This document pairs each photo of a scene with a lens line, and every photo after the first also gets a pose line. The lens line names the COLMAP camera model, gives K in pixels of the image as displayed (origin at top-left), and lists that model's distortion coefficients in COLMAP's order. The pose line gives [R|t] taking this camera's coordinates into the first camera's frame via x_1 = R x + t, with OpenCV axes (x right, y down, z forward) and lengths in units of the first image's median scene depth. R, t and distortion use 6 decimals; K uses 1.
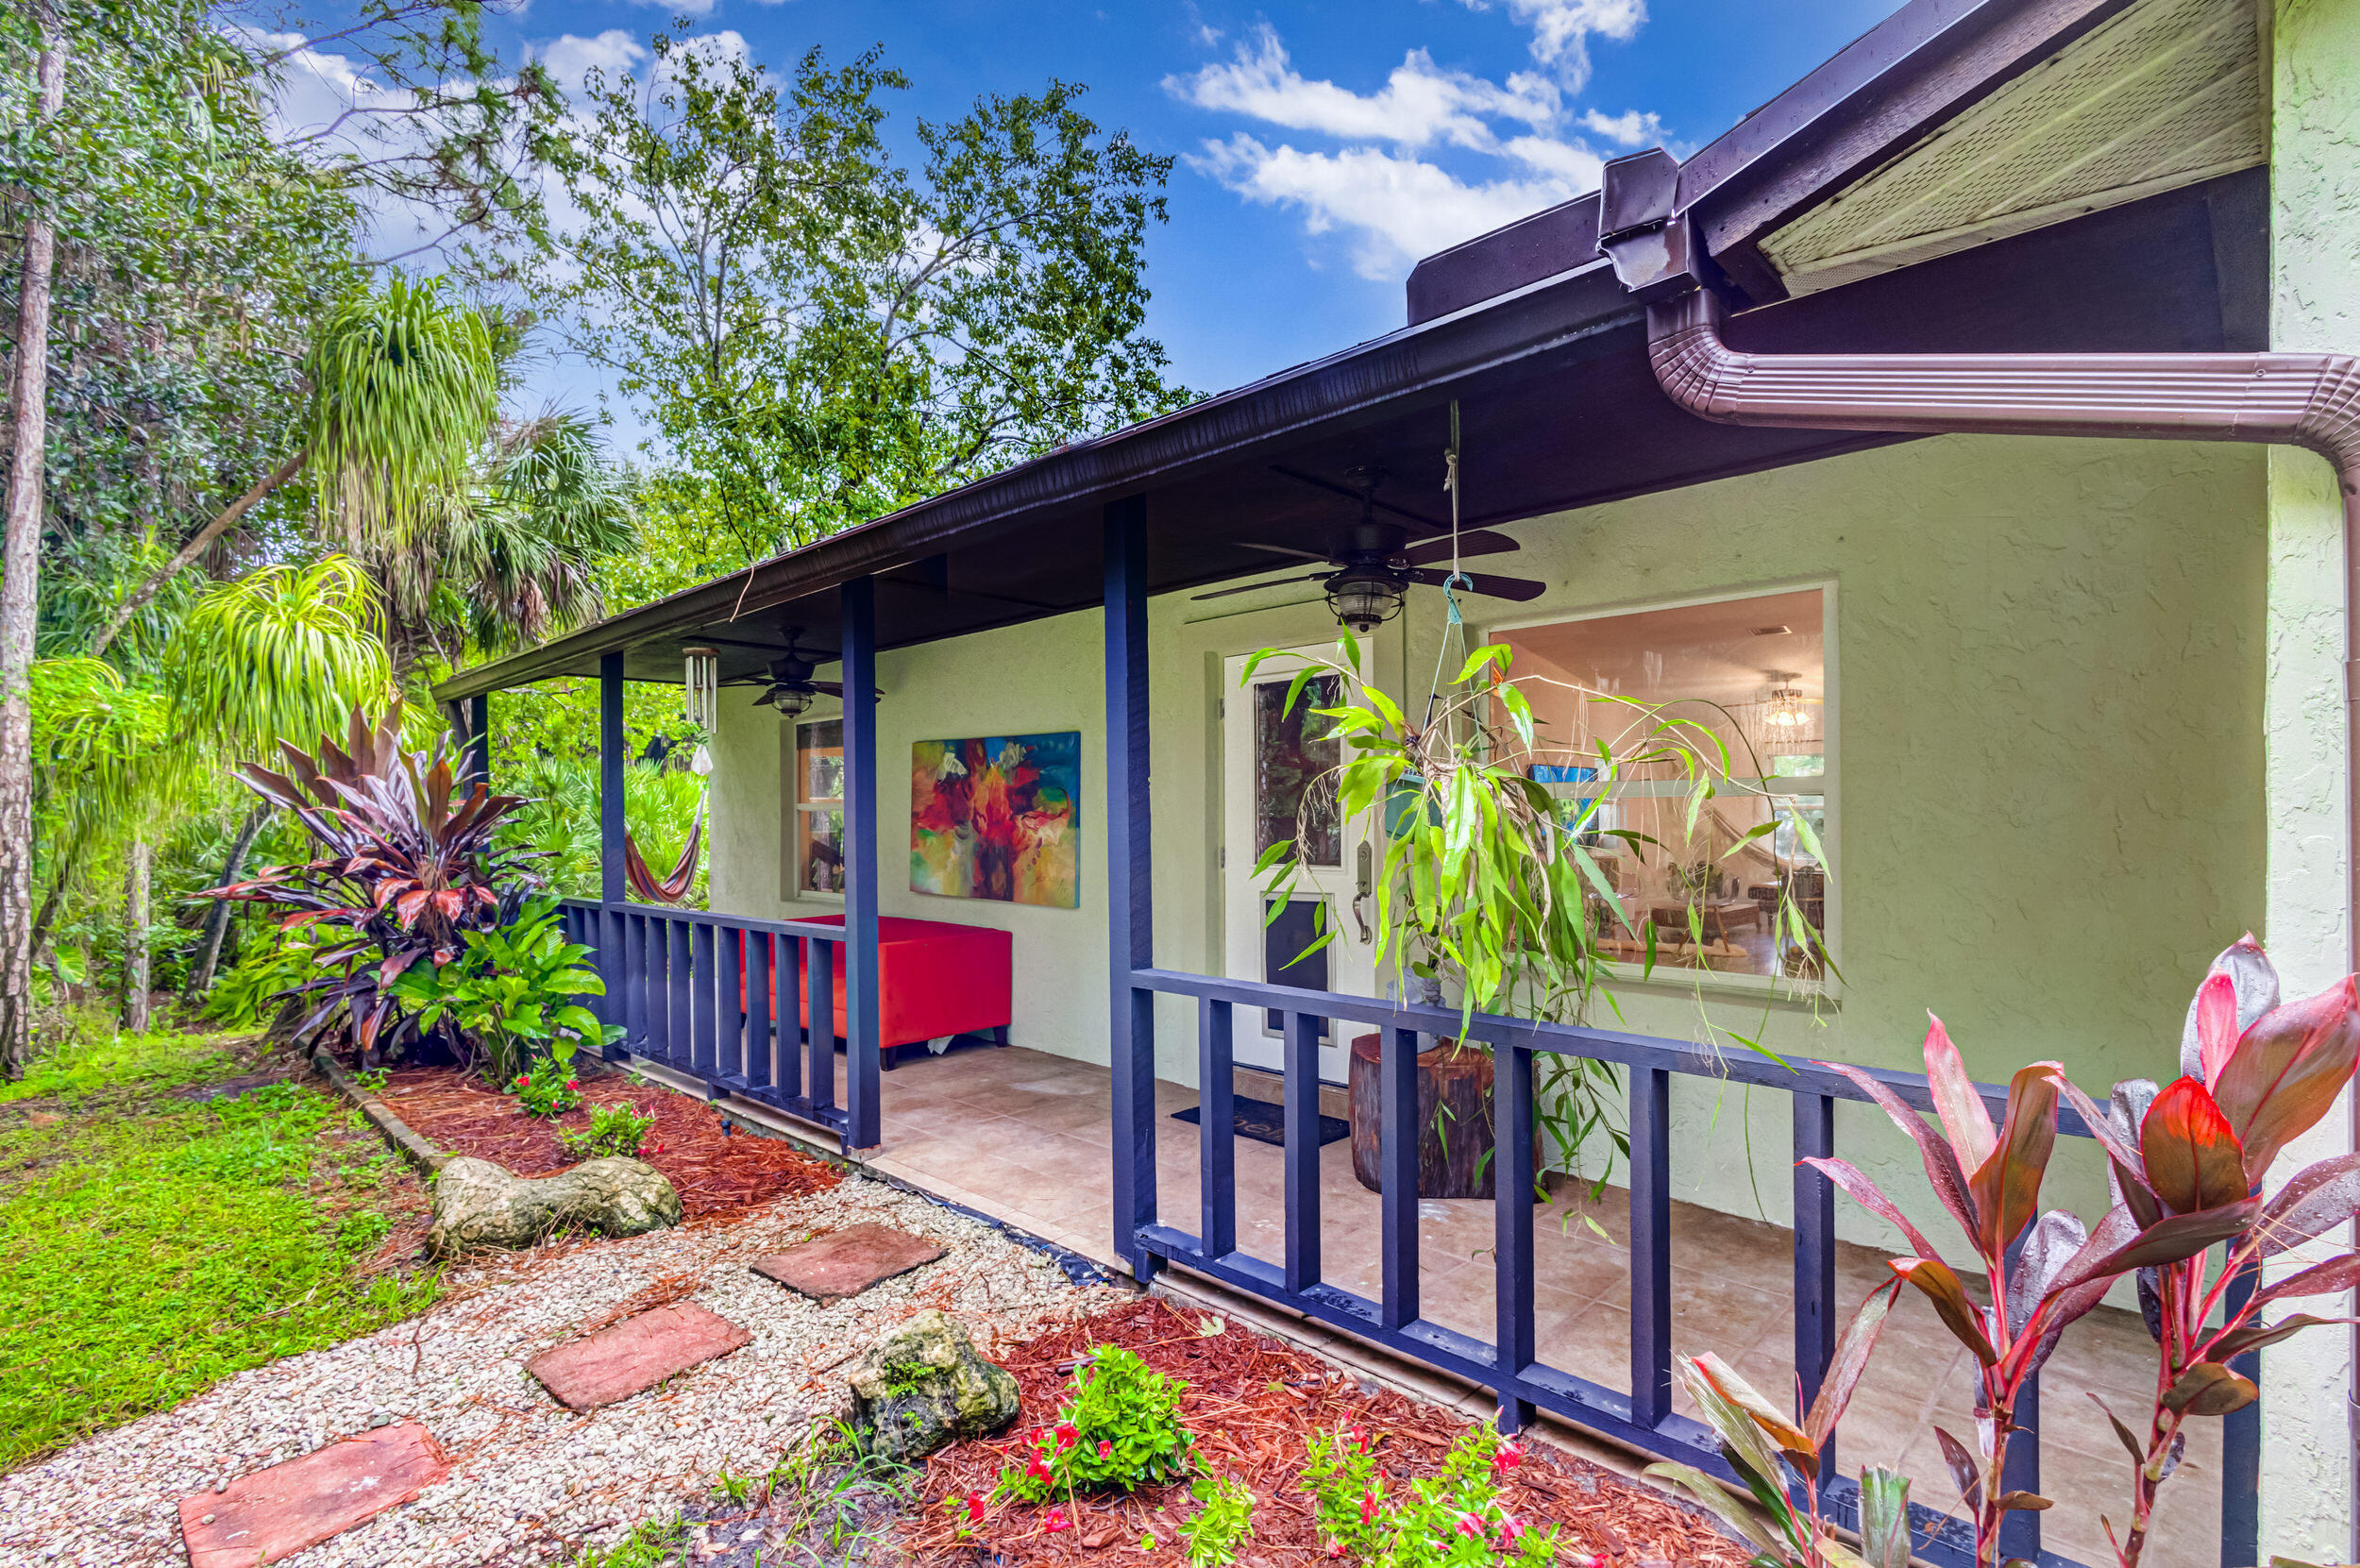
lens RADIAL K [[1121.8, 0, 1173.1], [0, 1121.8, 795.2], [0, 0, 1]] dist [0.006144, 0.000525]
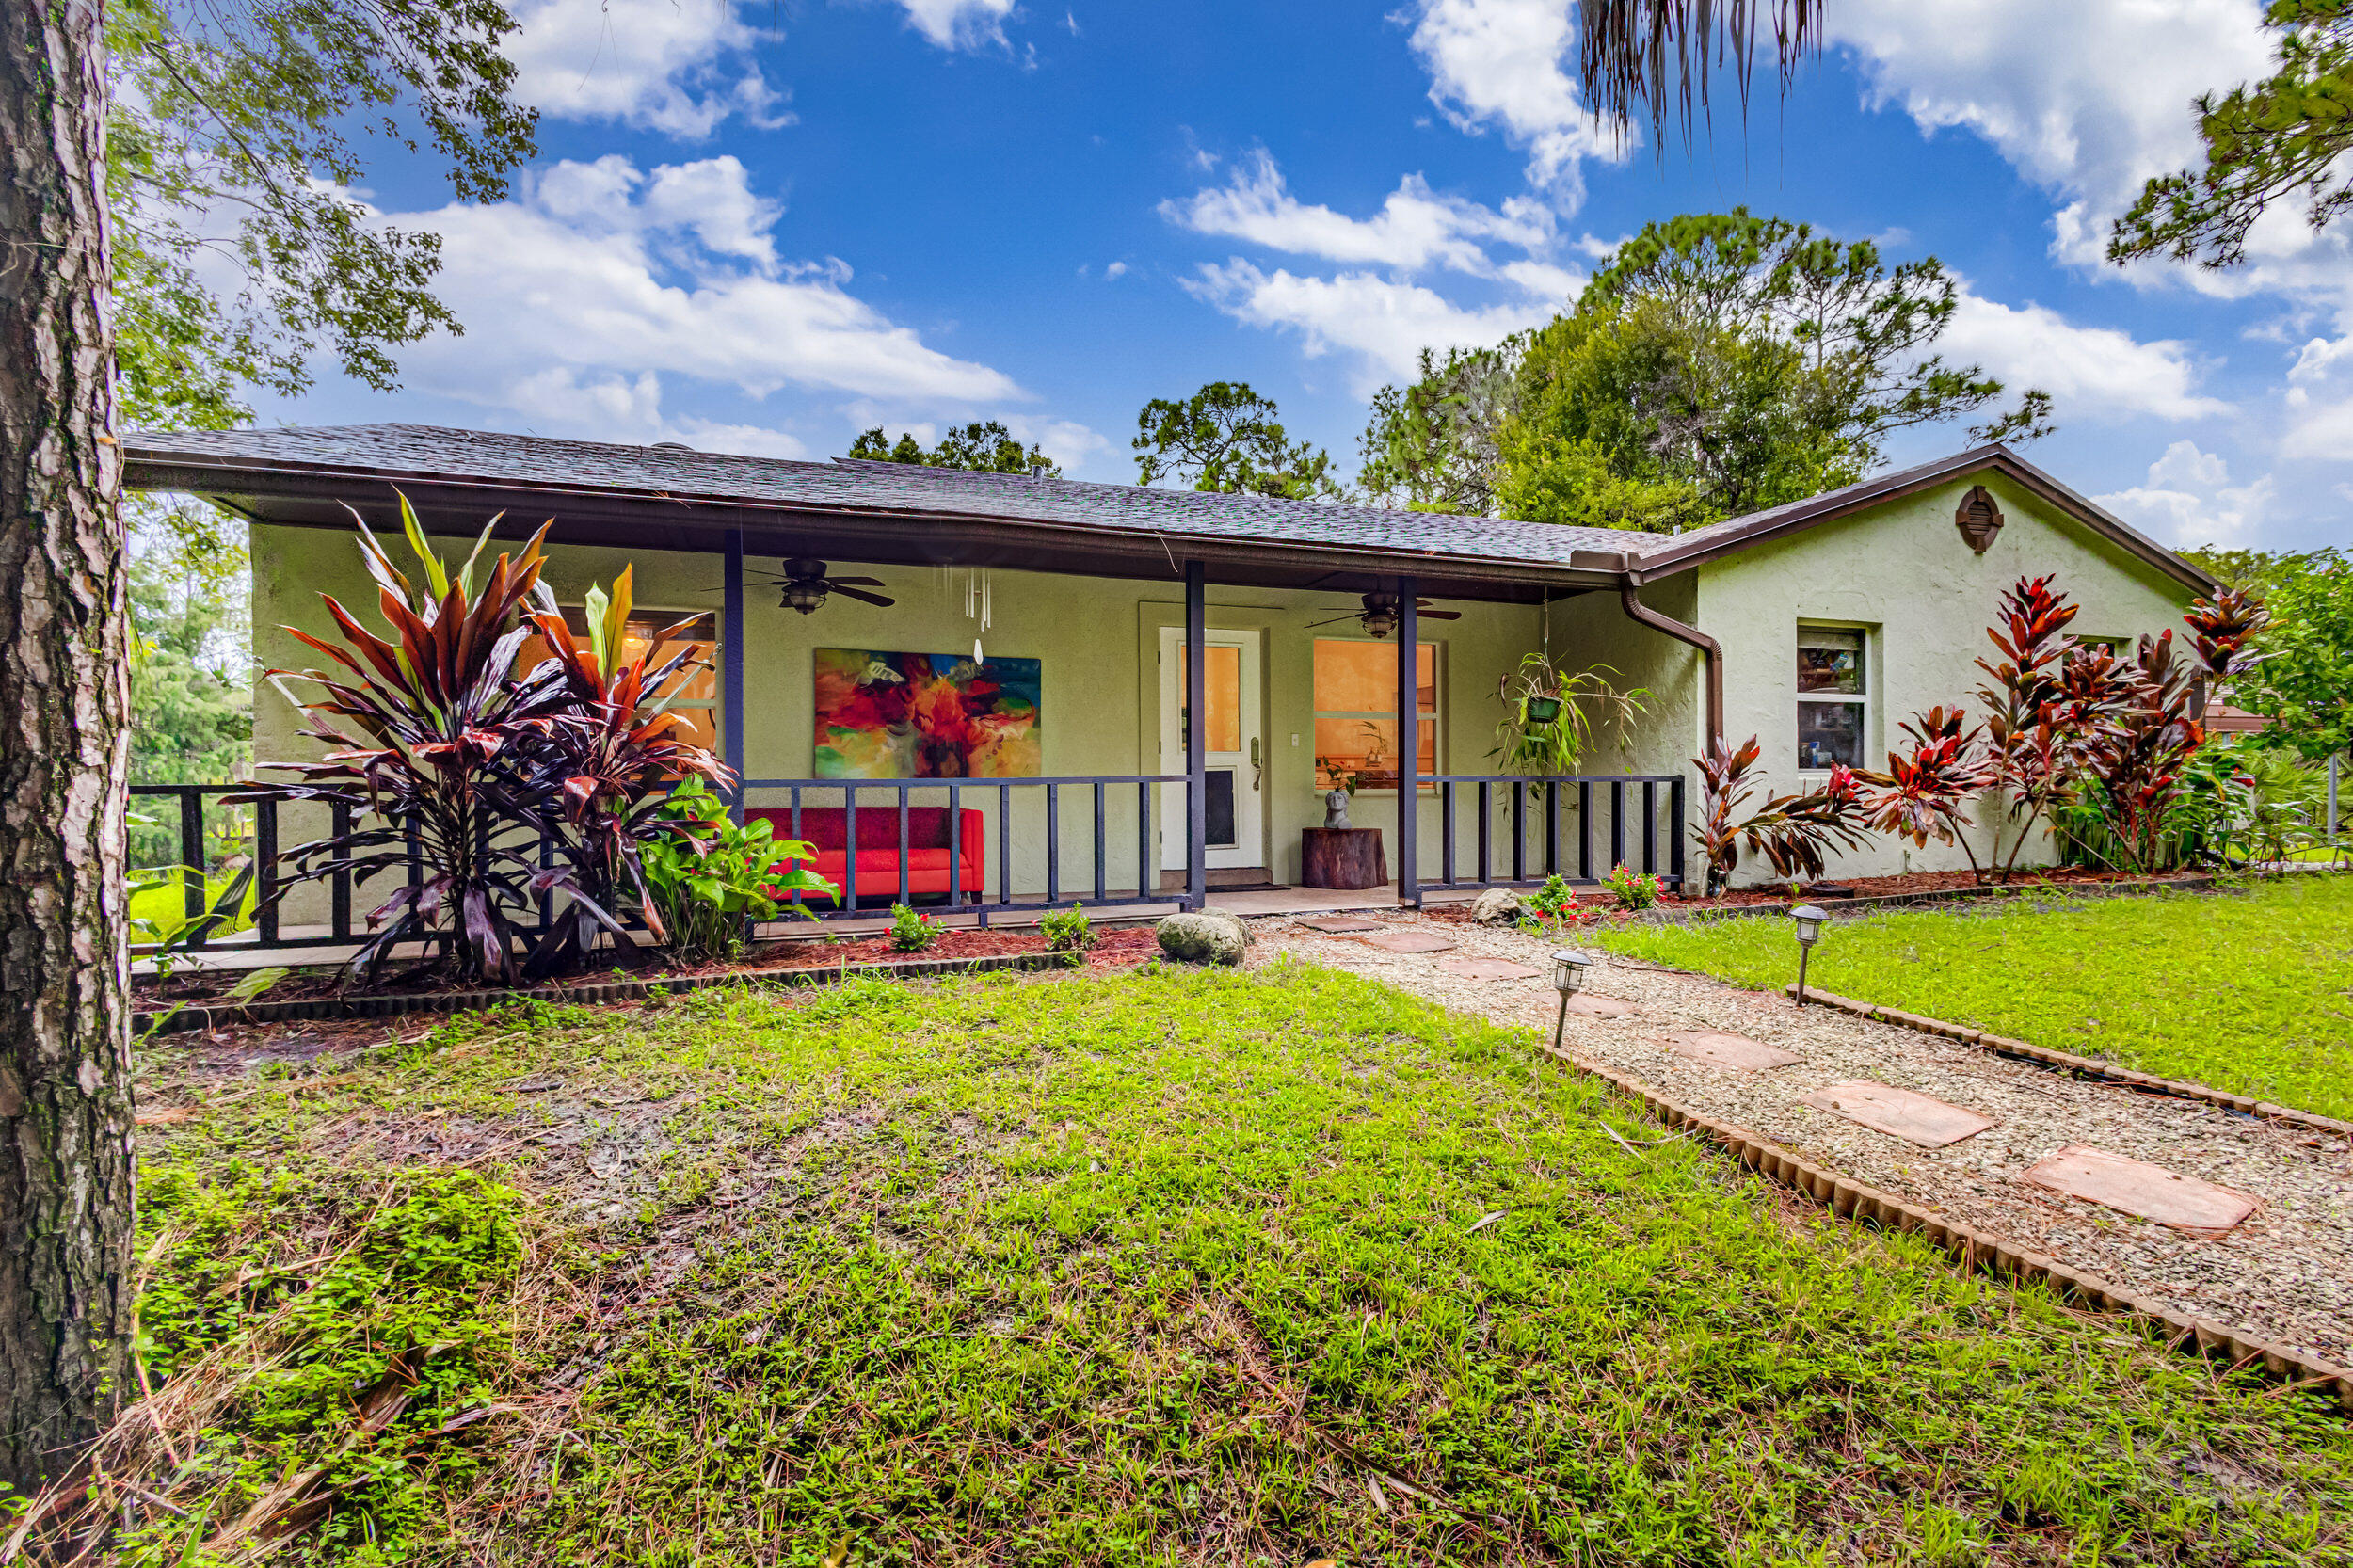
lens RADIAL K [[1118.5, 0, 1179.7], [0, 1118.5, 782.8], [0, 0, 1]] dist [0.006144, 0.000525]
pose [[0.421811, 0.004327, 0.906673, -1.186594], [-0.015408, 0.999878, 0.002397, 0.085118], [-0.906553, -0.014981, 0.421827, 0.228810]]
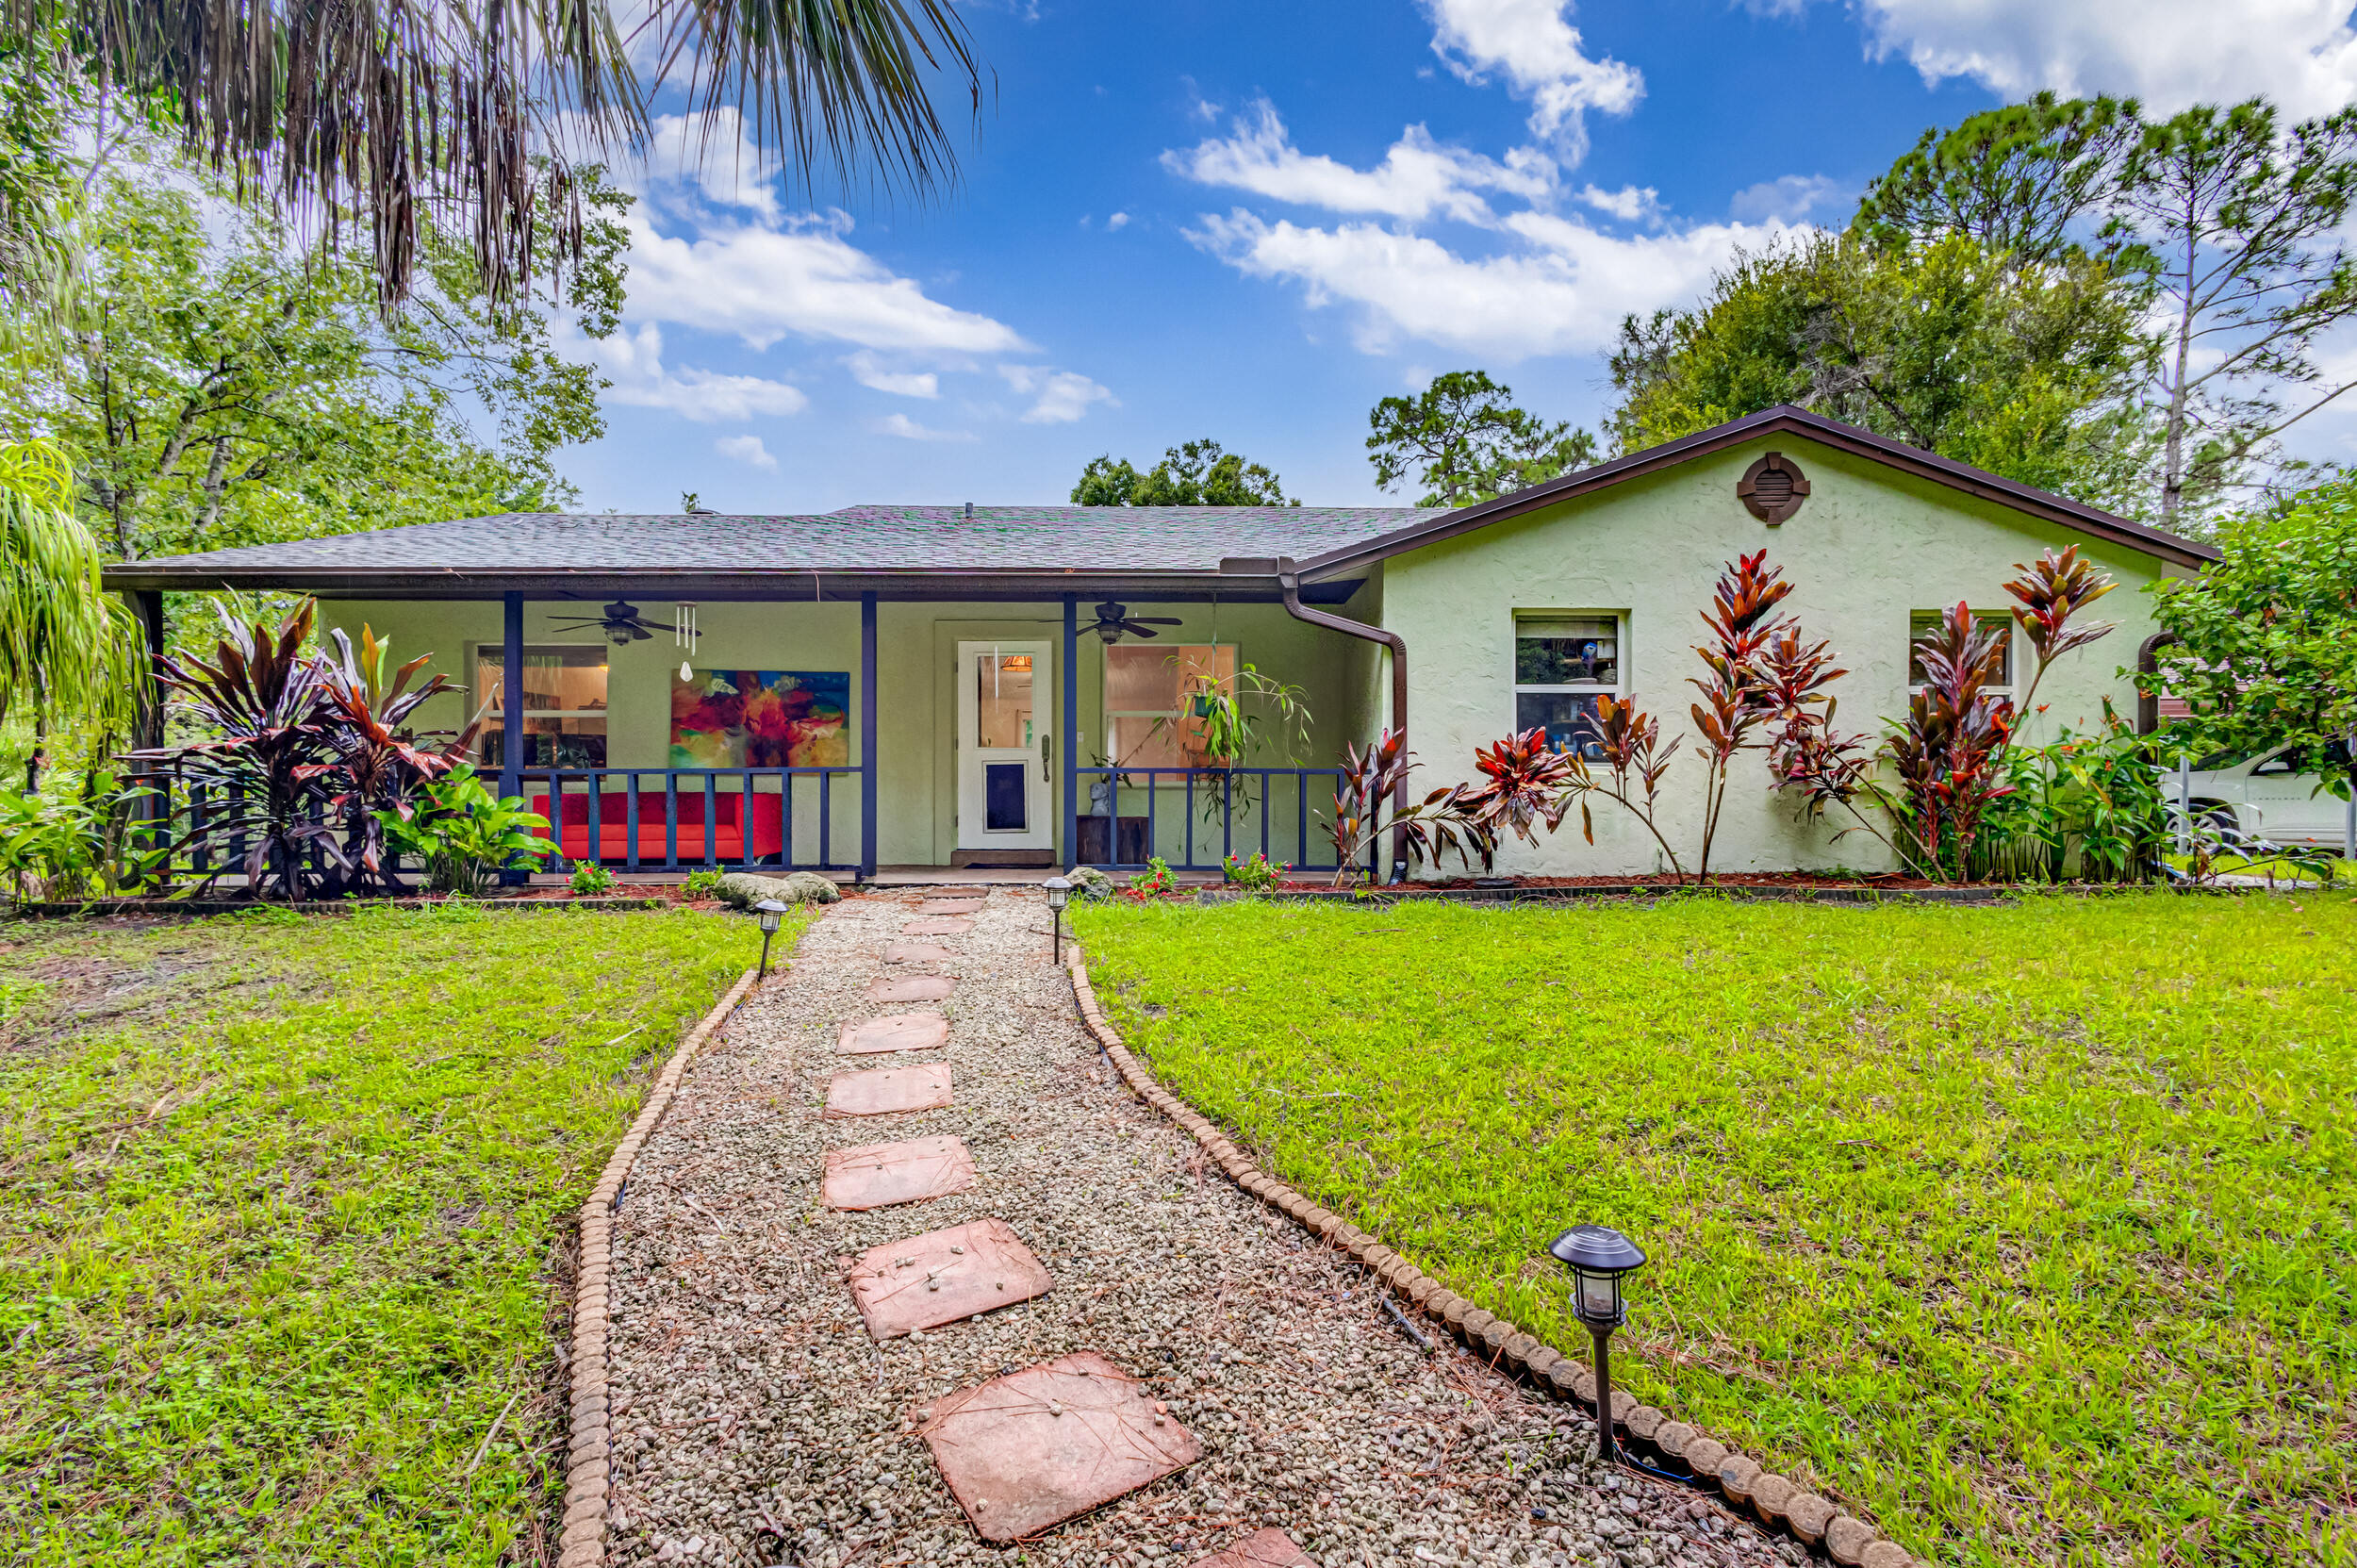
lens RADIAL K [[1120.4, 0, 1177.0], [0, 1120.4, 789.1], [0, 0, 1]] dist [0.006144, 0.000525]
pose [[0.704124, 0.003589, 0.710068, -0.876386], [-0.019082, 0.999722, 0.013868, 0.081488], [-0.709820, -0.023314, 0.703997, -0.523202]]
